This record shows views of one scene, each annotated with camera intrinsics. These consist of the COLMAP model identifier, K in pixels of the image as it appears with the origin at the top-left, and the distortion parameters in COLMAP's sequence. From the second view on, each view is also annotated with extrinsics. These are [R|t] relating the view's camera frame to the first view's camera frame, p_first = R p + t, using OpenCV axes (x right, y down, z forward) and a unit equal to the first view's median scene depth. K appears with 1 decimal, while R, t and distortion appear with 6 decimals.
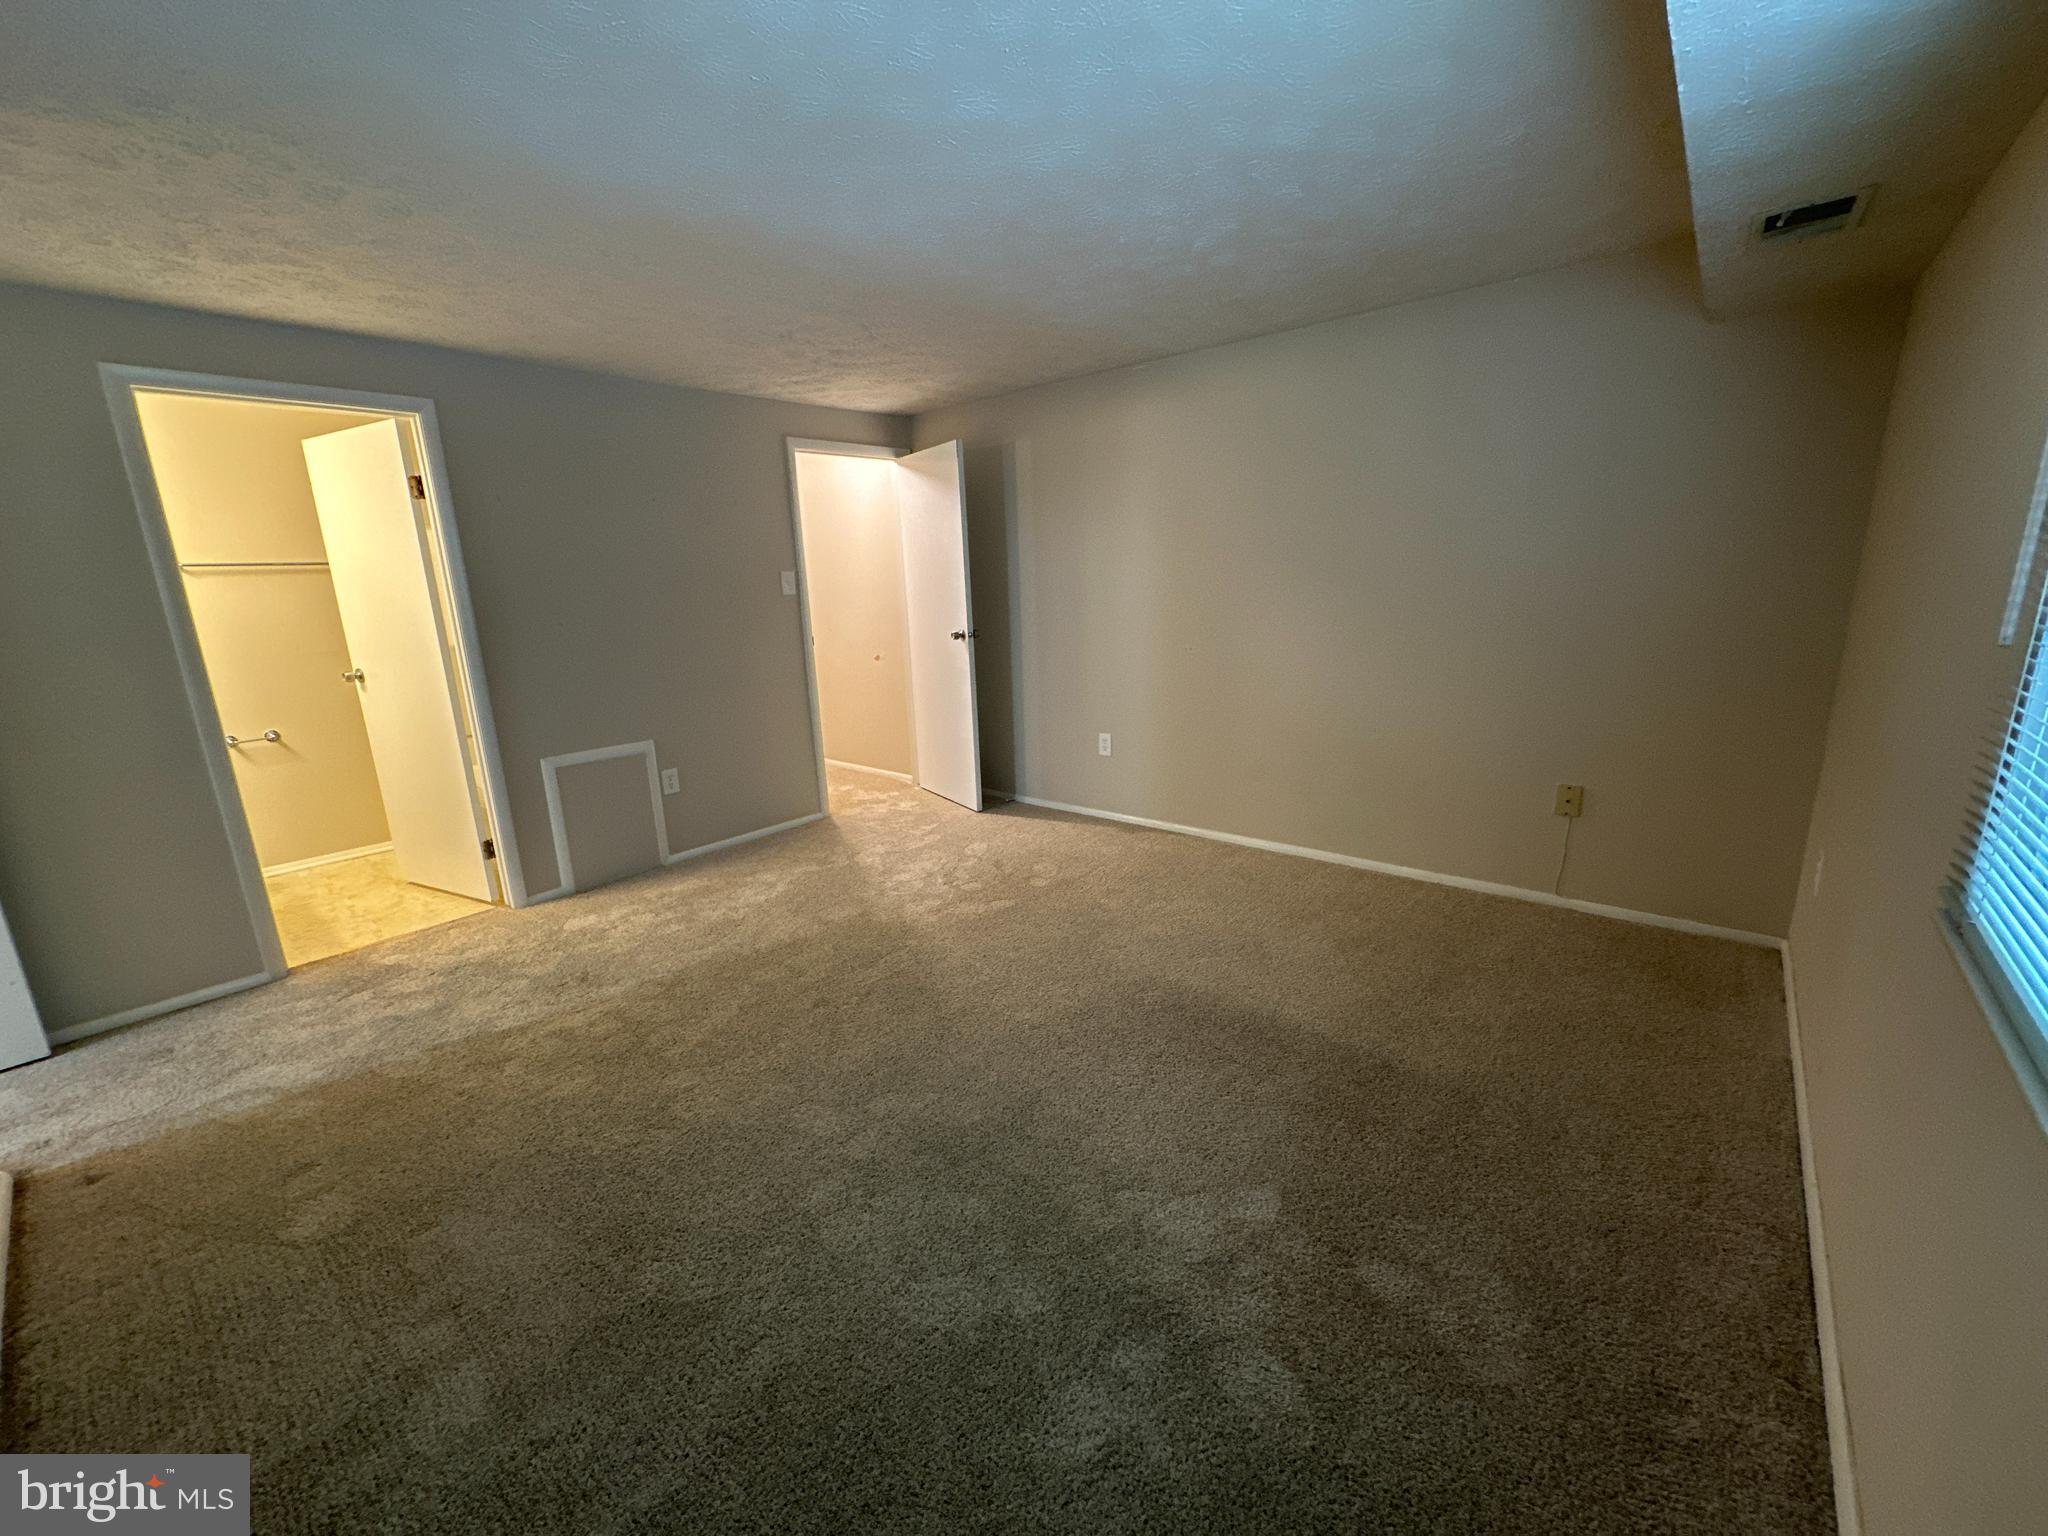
lens RADIAL K [[841.1, 0, 1024.0], [0, 841.1, 768.0], [0, 0, 1]] dist [0.000177, 0.000018]
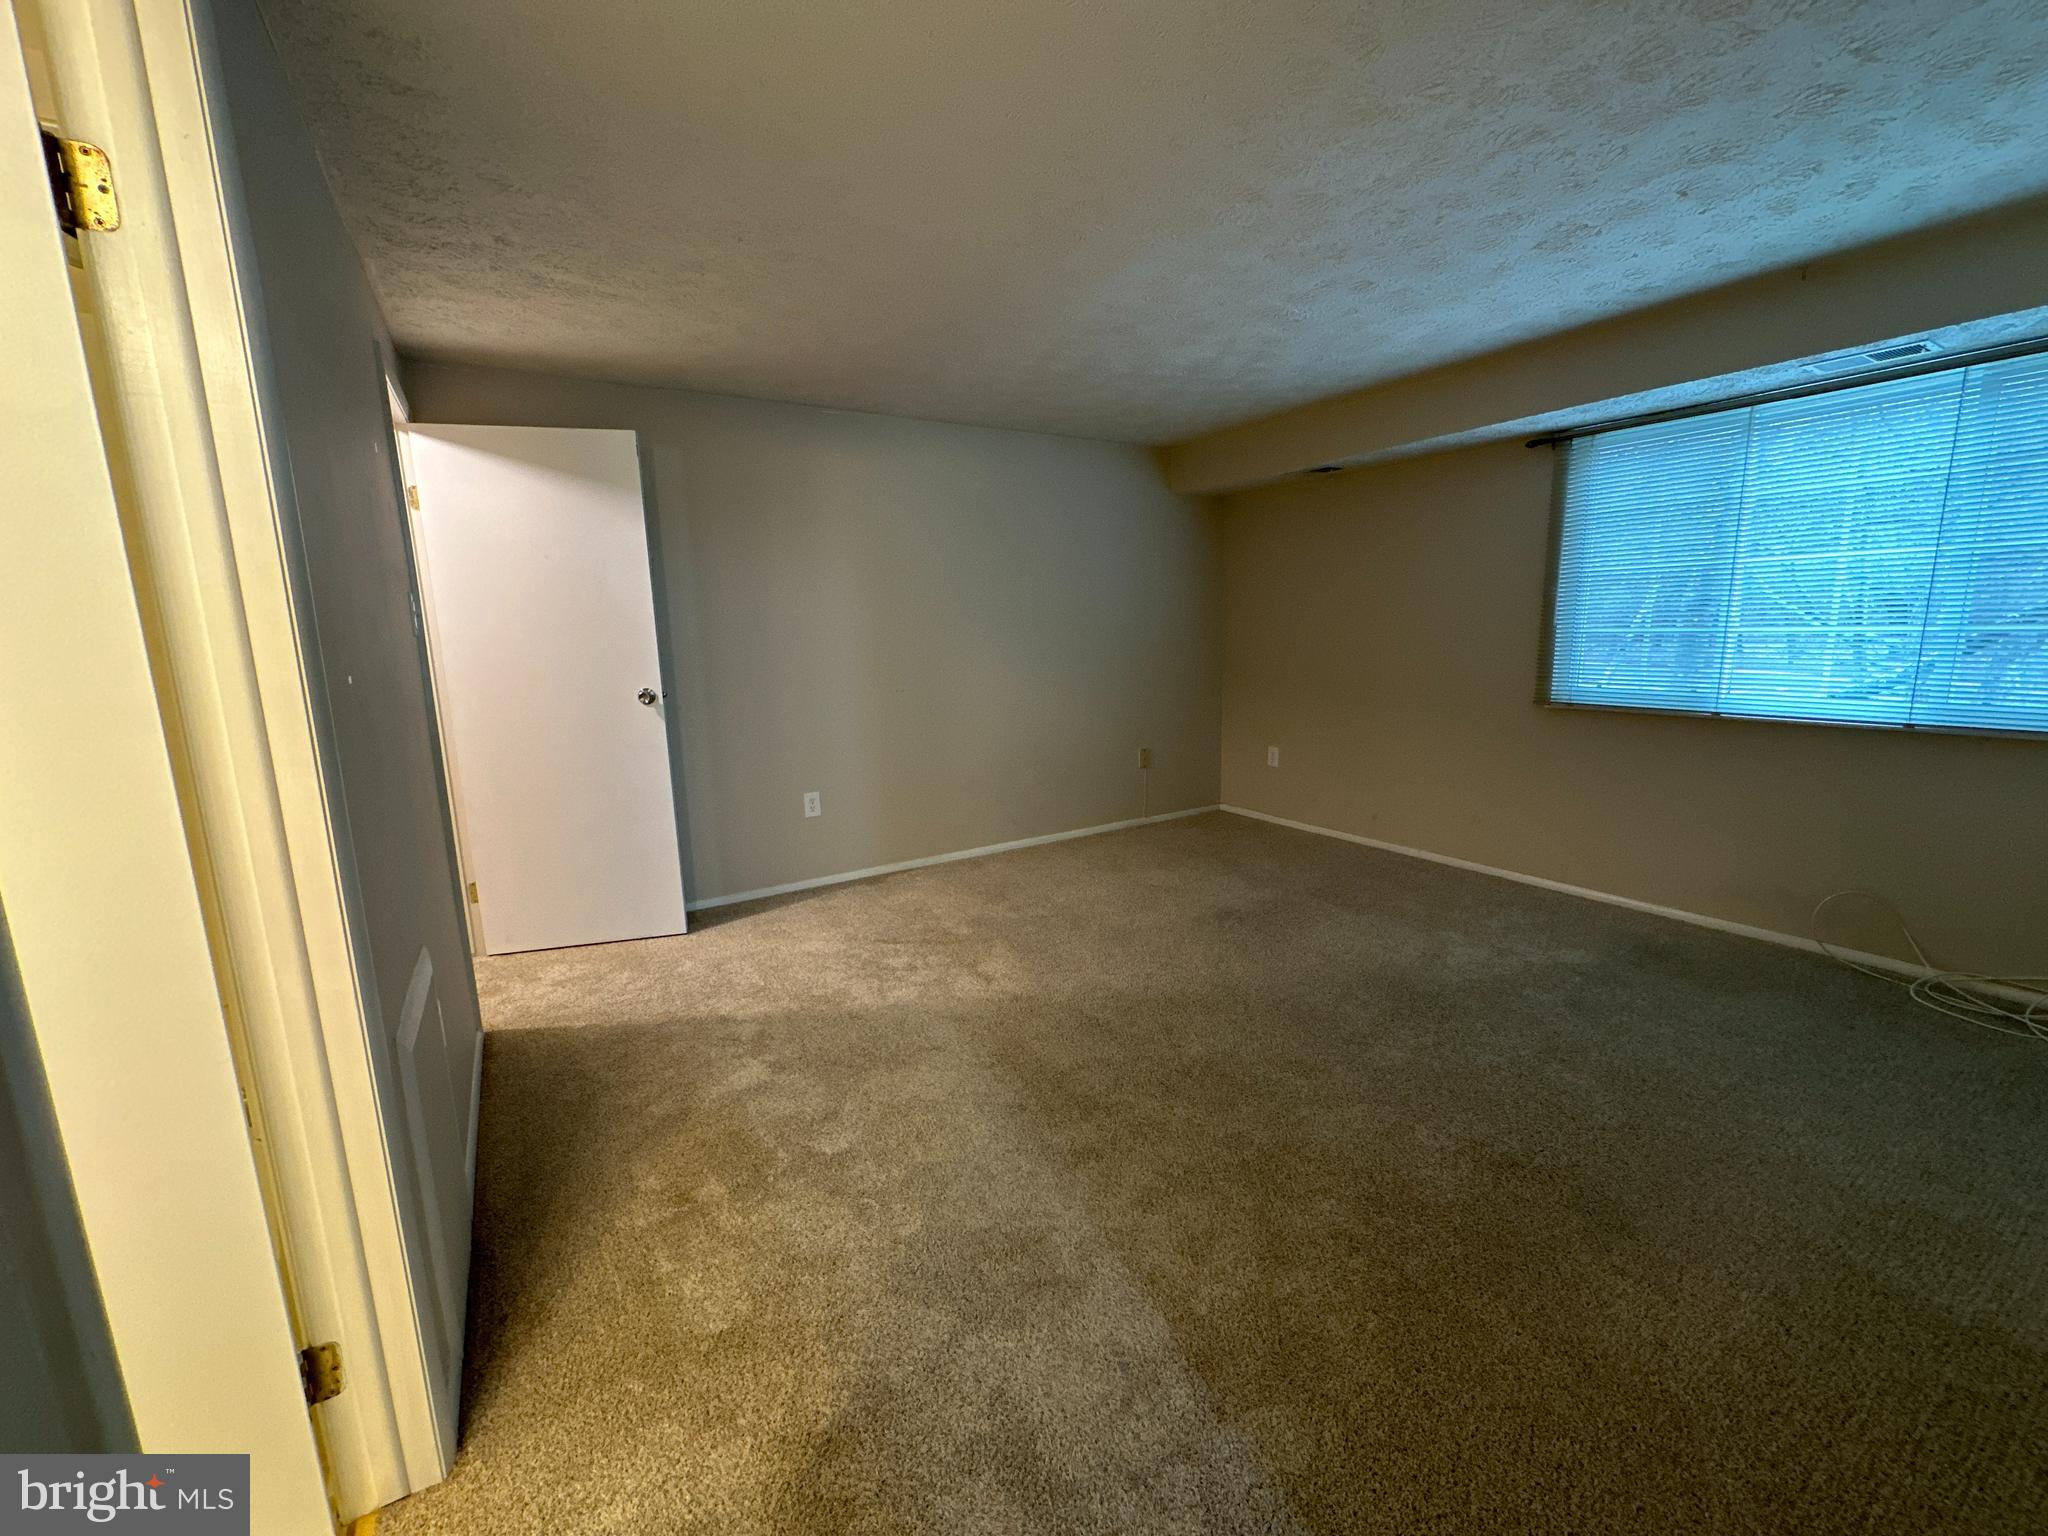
lens RADIAL K [[798.9, 0, 1077.6], [0, 798.9, 771.3], [0, 0, 1]] dist [-0.000734, -0.000065]
pose [[0.269661, -0.141818, 0.952455, -0.707167], [0.228826, 0.970201, 0.079675, -0.072971], [-0.935373, 0.196461, 0.294077, 0.524249]]
